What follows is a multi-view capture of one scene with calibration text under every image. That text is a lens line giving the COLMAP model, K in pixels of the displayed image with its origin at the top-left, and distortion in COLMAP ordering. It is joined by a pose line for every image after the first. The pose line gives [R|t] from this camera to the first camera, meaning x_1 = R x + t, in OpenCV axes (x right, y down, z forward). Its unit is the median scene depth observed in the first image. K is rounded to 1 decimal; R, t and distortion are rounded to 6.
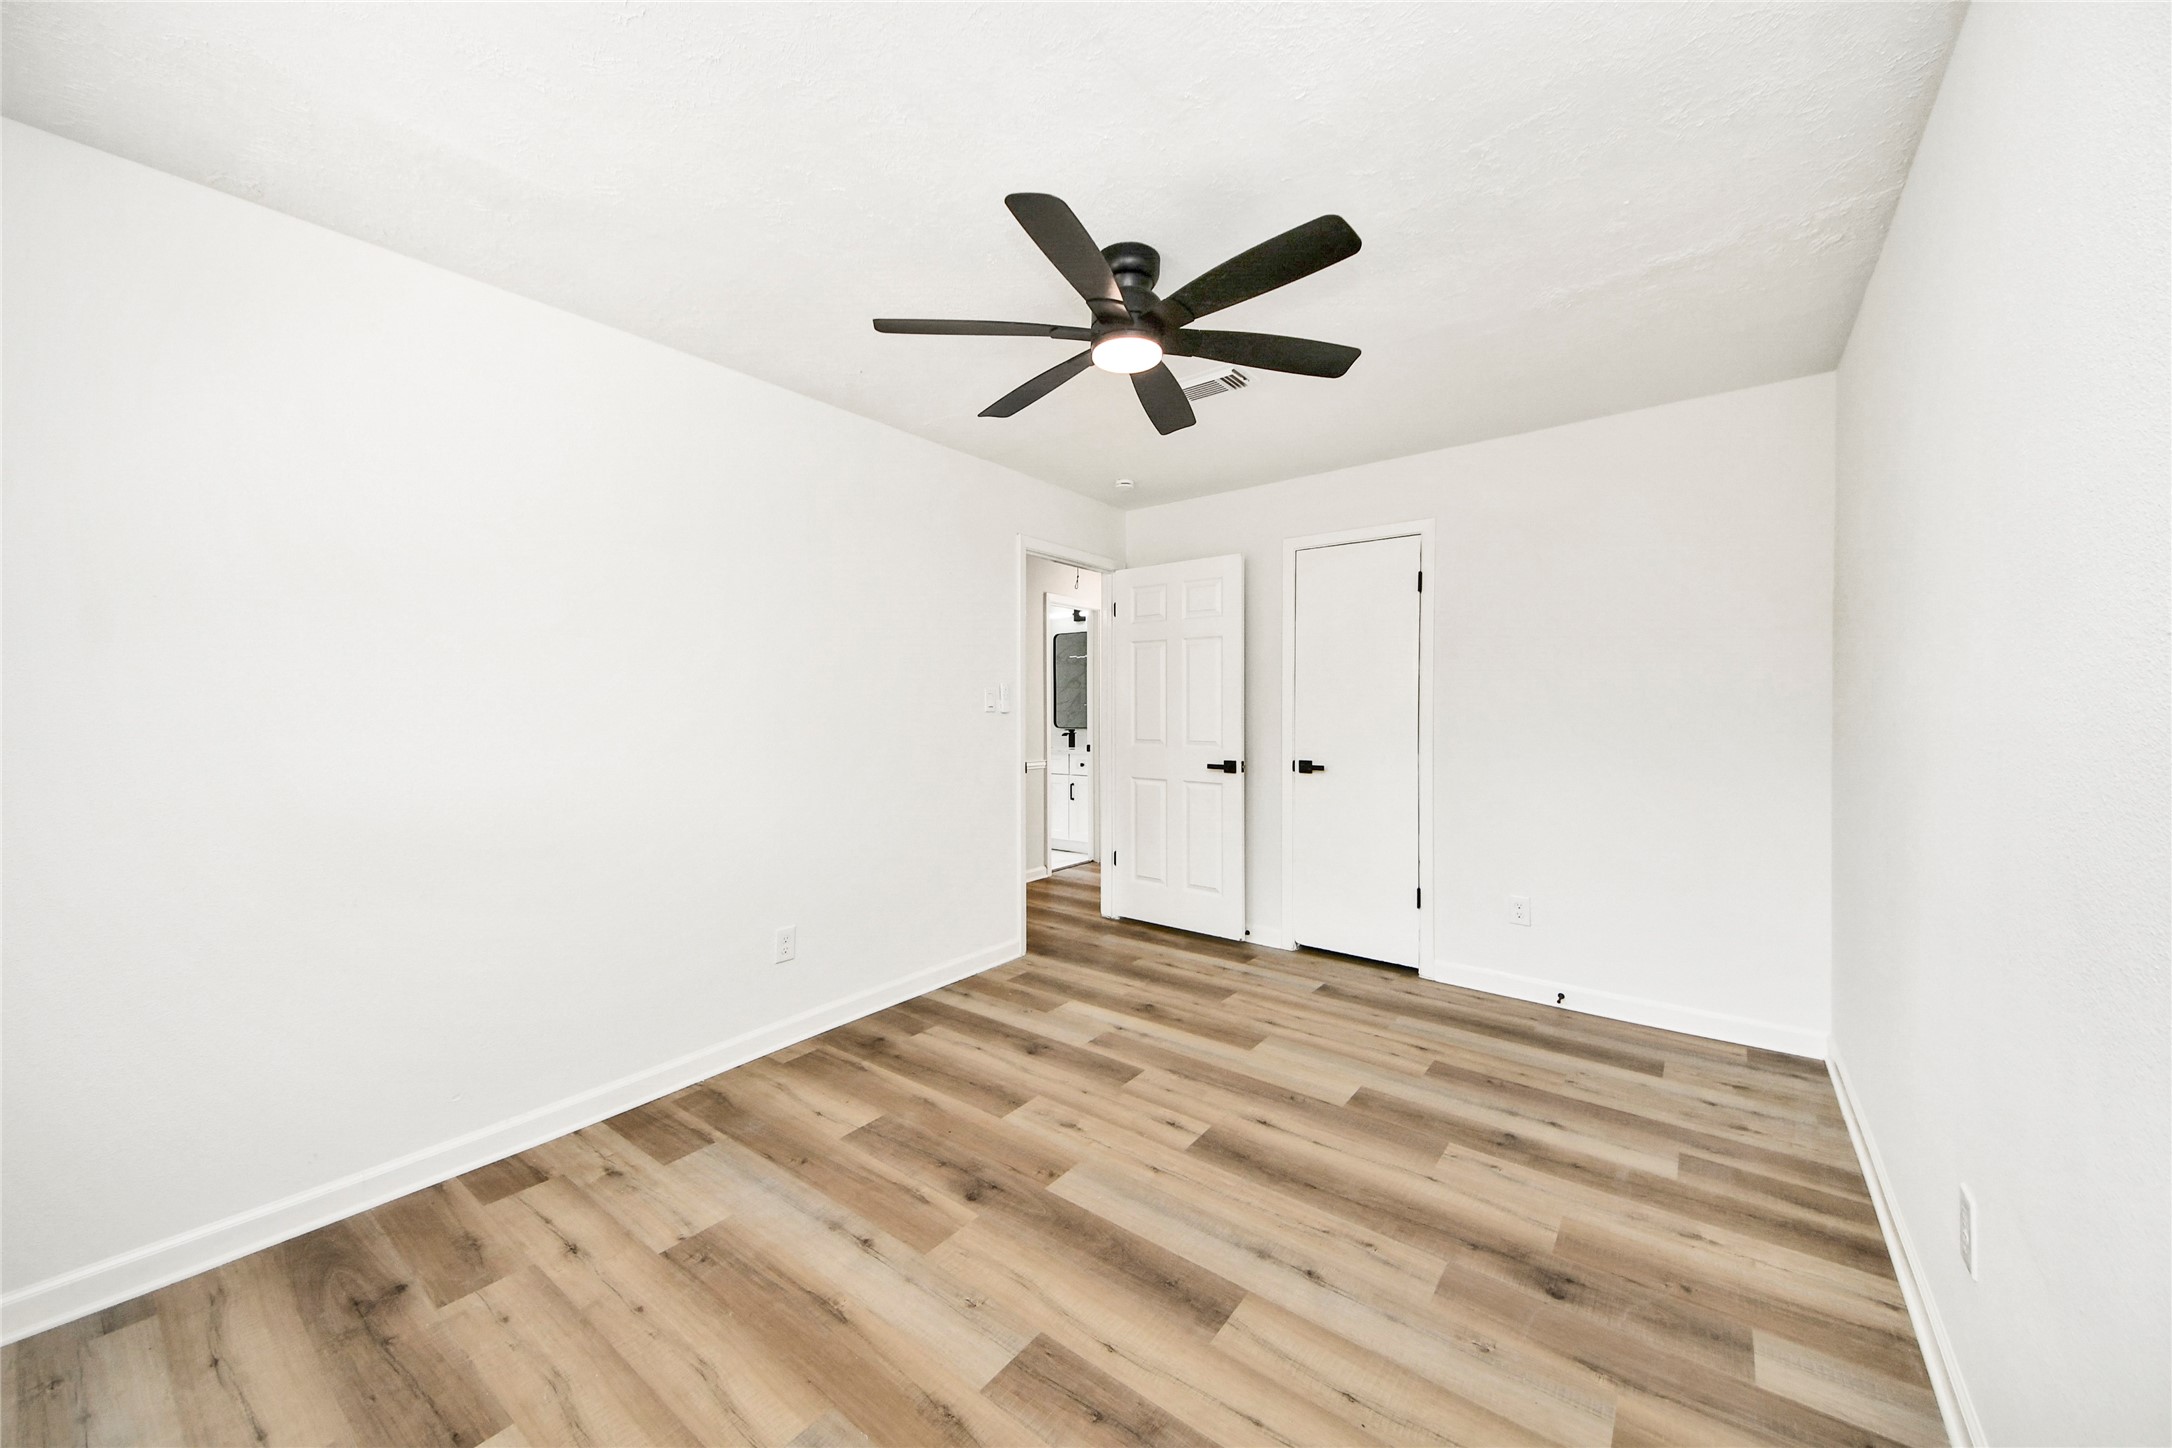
lens RADIAL K [[799.3, 0, 1086.0], [0, 799.3, 724.0], [0, 0, 1]] dist [0.007915, -0.000346]
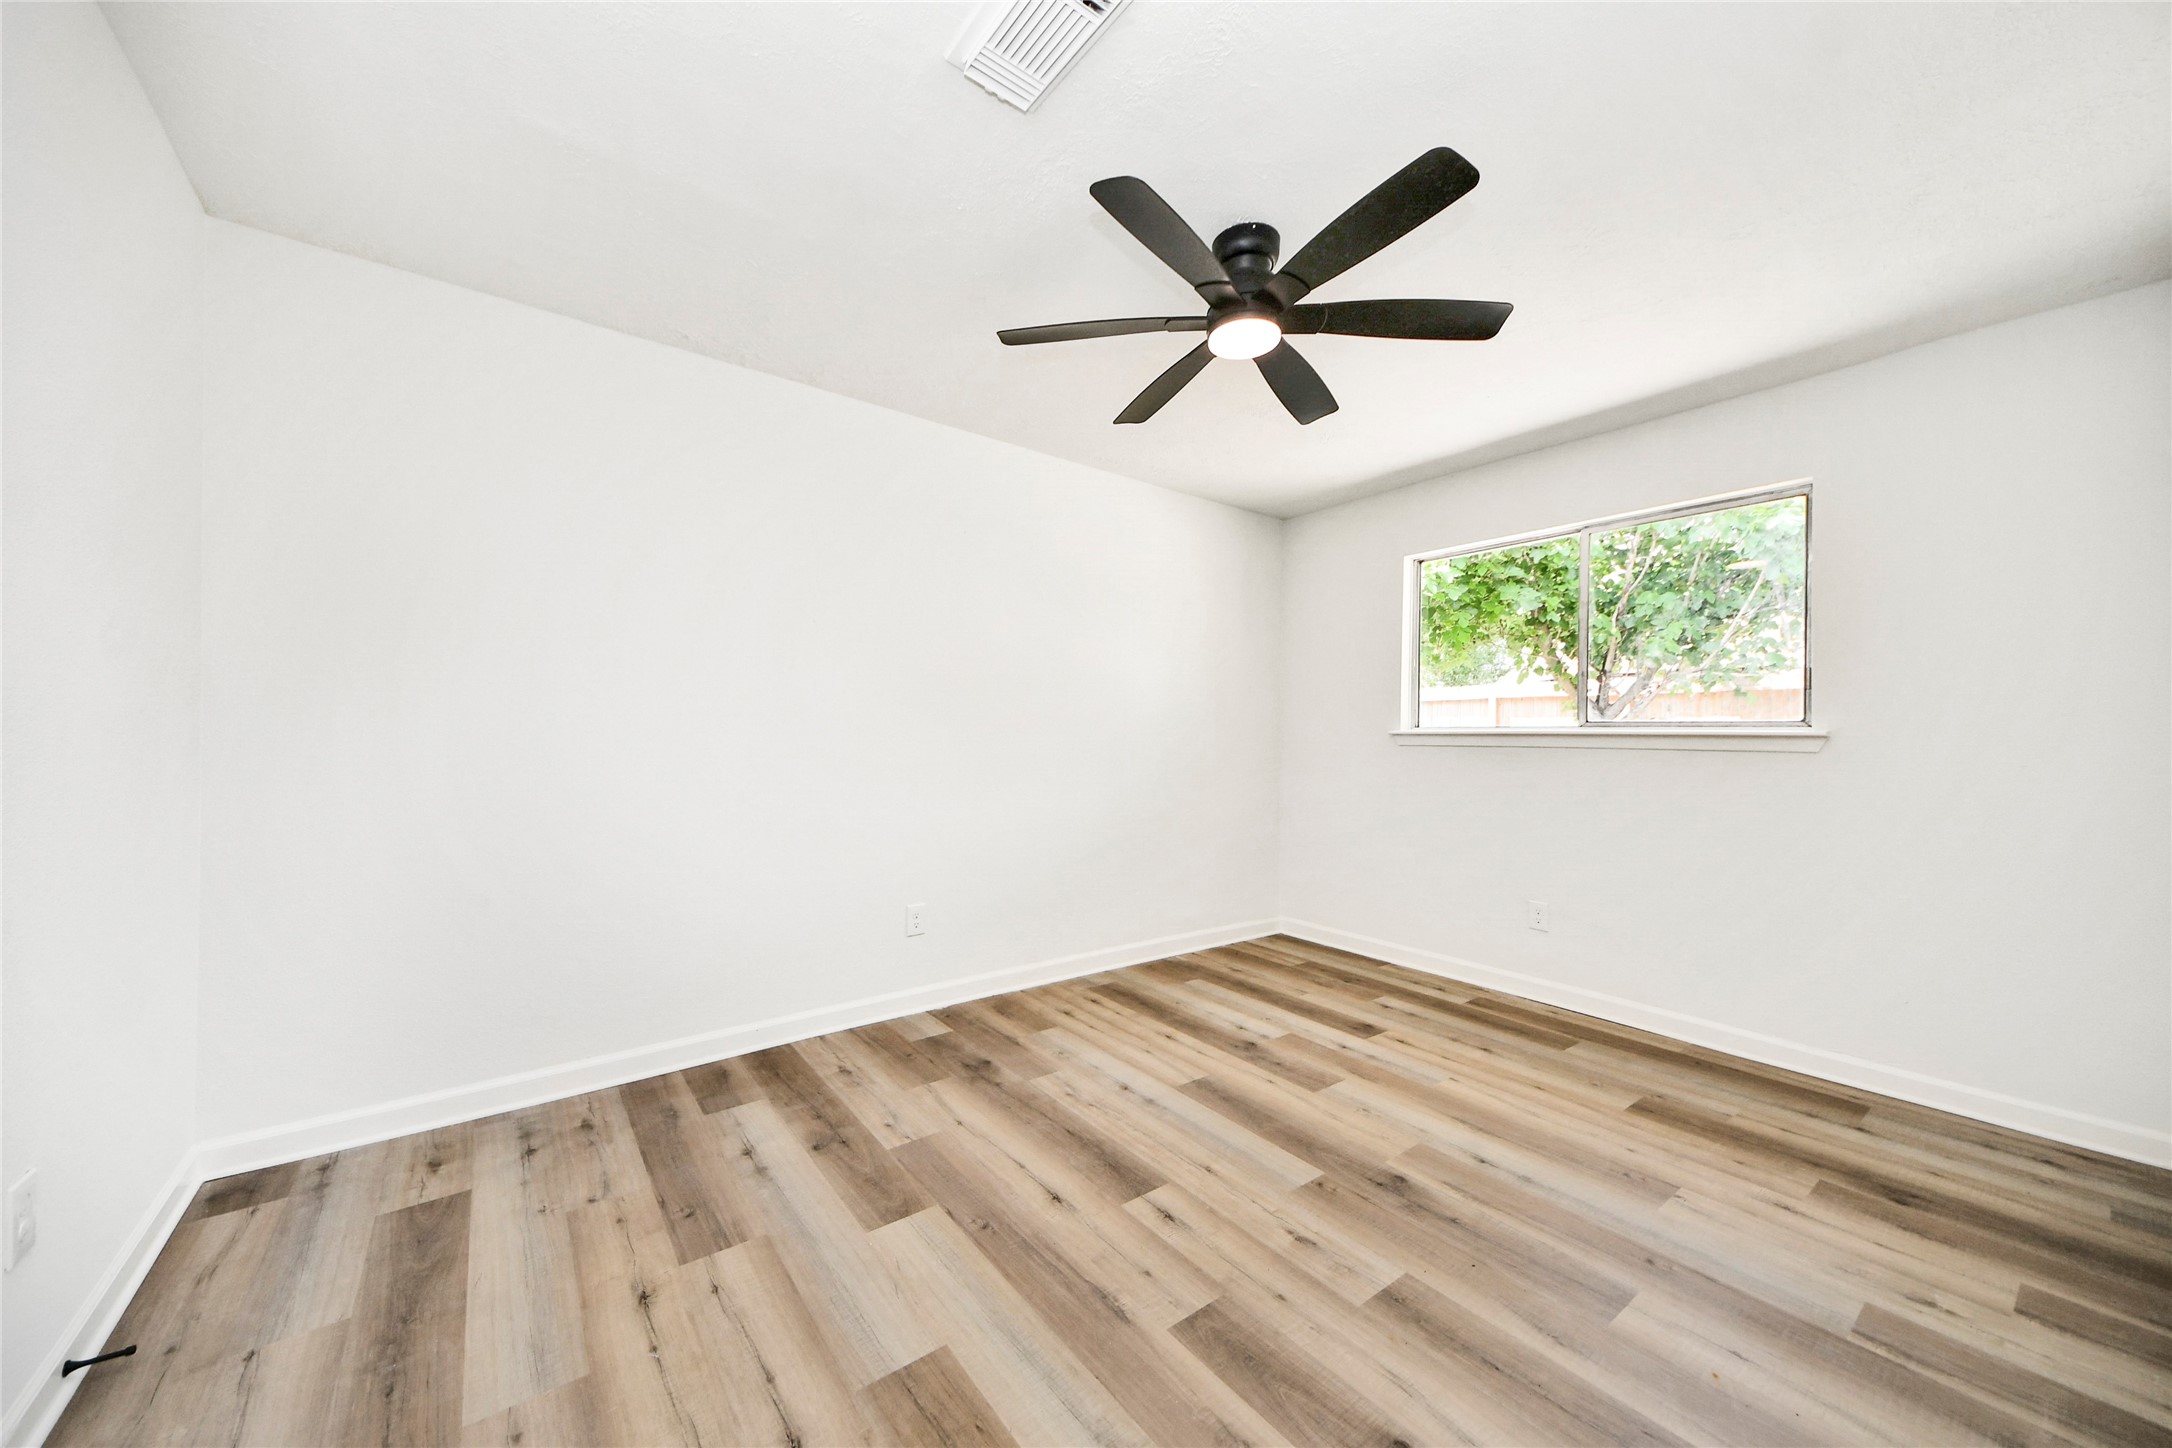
lens RADIAL K [[799.3, 0, 1086.0], [0, 799.3, 724.0], [0, 0, 1]] dist [0.007915, -0.000346]
pose [[-0.967564, -0.003129, 0.252605, -0.013030], [-0.002688, 0.999994, 0.002094, 0.014995], [-0.252610, 0.001347, -0.967567, 1.935155]]
